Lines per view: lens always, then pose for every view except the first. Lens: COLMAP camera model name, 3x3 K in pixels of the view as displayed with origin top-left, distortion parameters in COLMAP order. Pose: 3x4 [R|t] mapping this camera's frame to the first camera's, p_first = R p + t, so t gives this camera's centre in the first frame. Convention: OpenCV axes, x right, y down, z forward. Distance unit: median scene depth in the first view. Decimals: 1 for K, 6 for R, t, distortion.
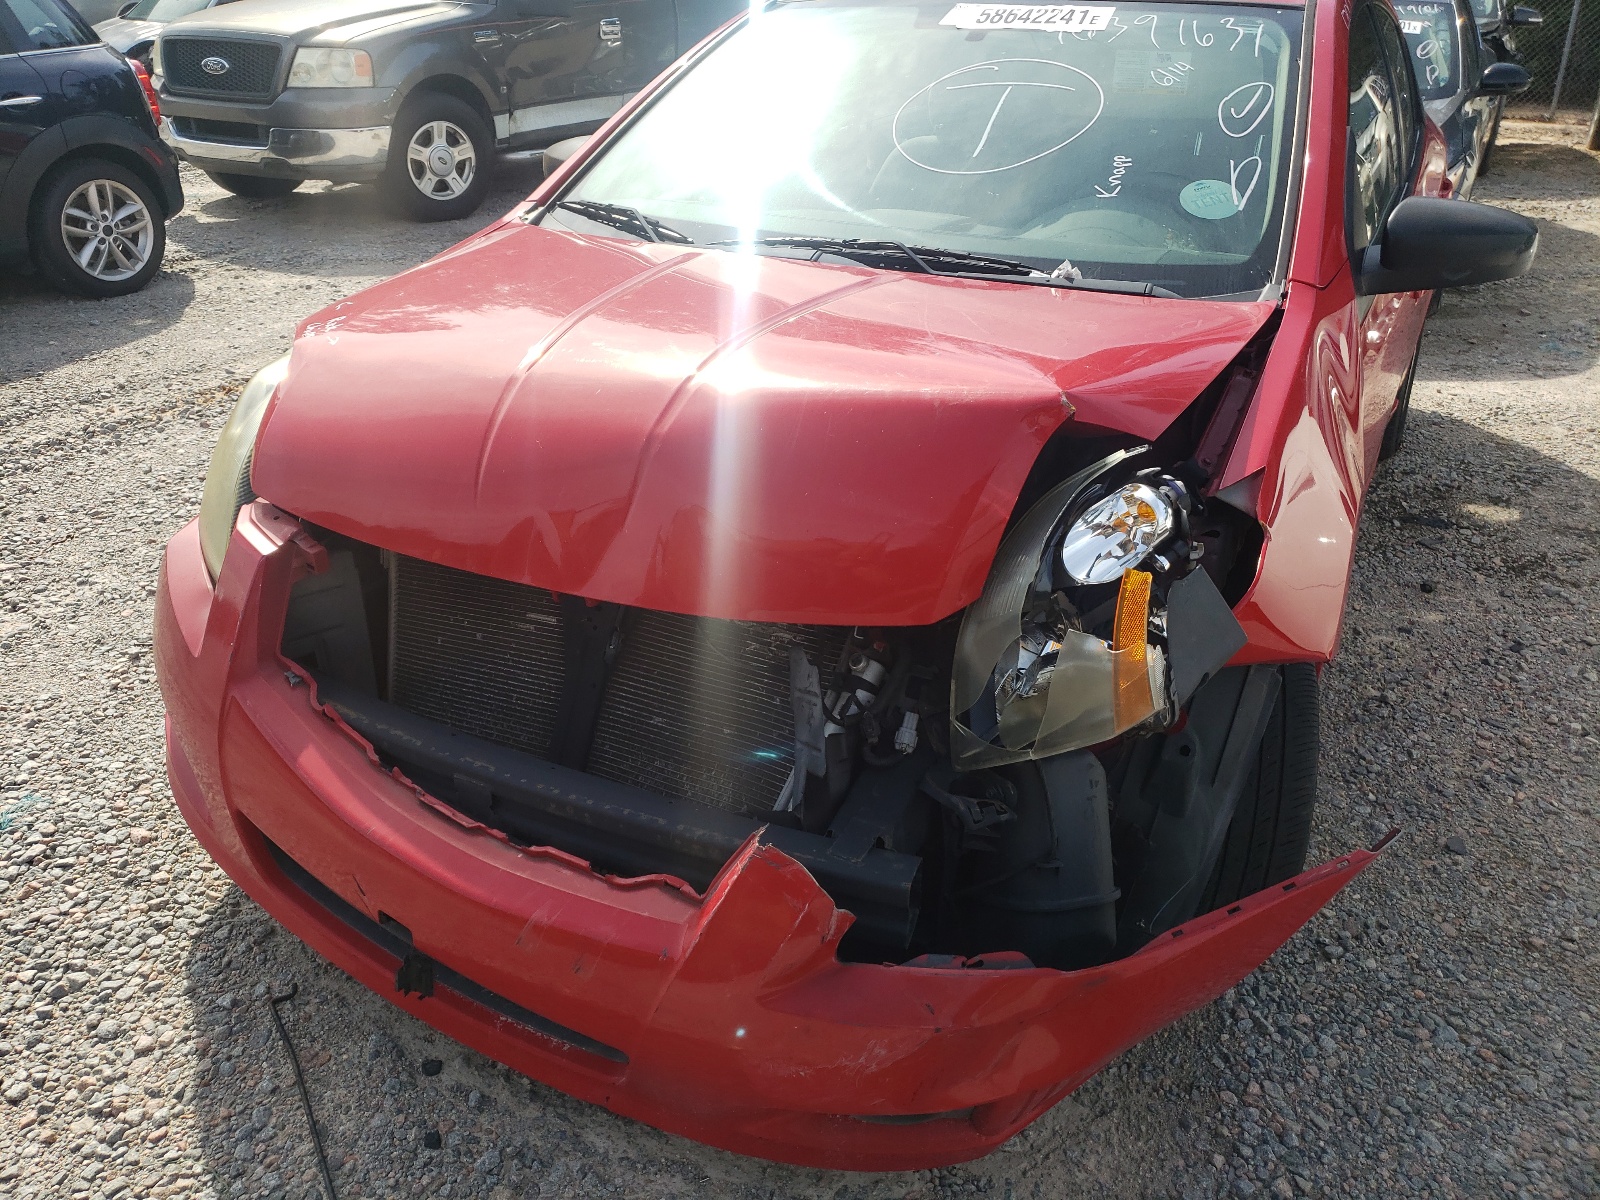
lens RADIAL K [[1209.7, 0, 802.7], [0, 1209.7, 586.7], [0, 0, 1]] dist [-0.001304, 0.025973]
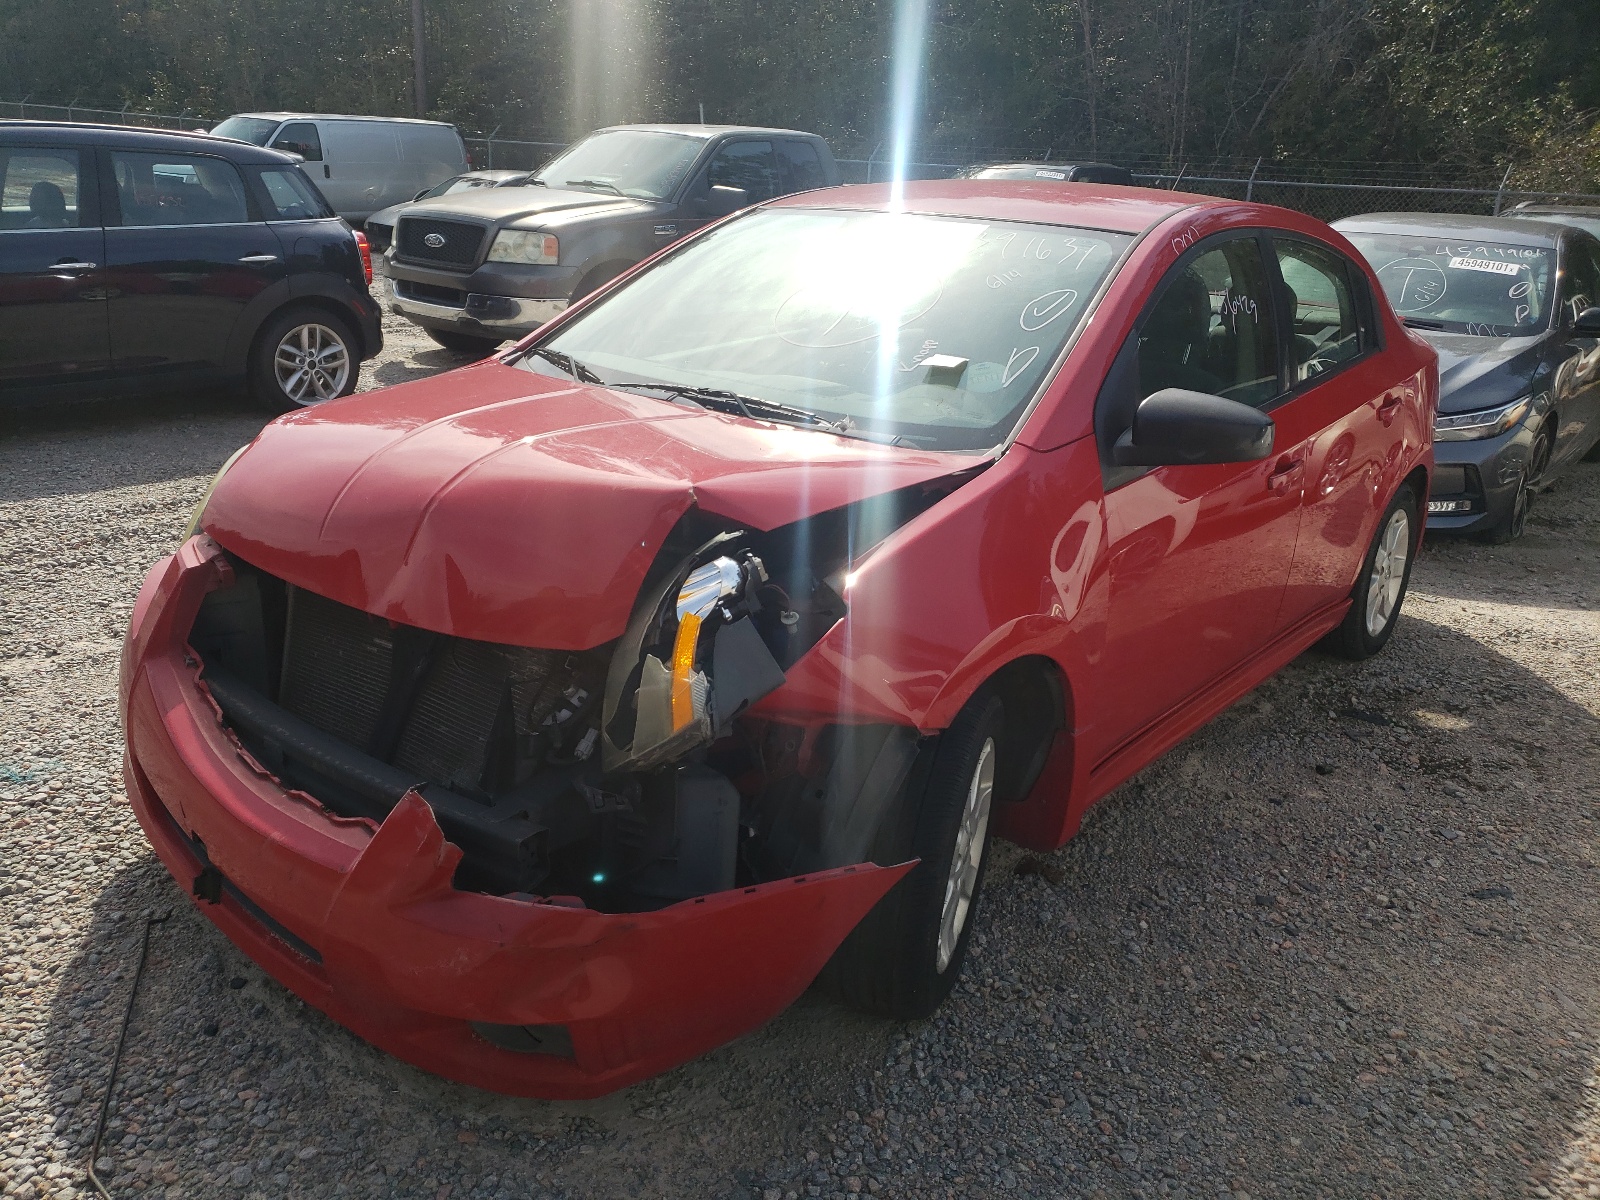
lens RADIAL K [[1209.7, 0, 803.2], [0, 1209.7, 596.8], [0, 0, 1]] dist [-0.001304, 0.025973]
pose [[0.980269, 0.105585, -0.167107, 0.377630], [-0.128195, 0.983077, -0.130862, 0.077406], [0.150462, 0.149702, 0.977216, -0.178287]]
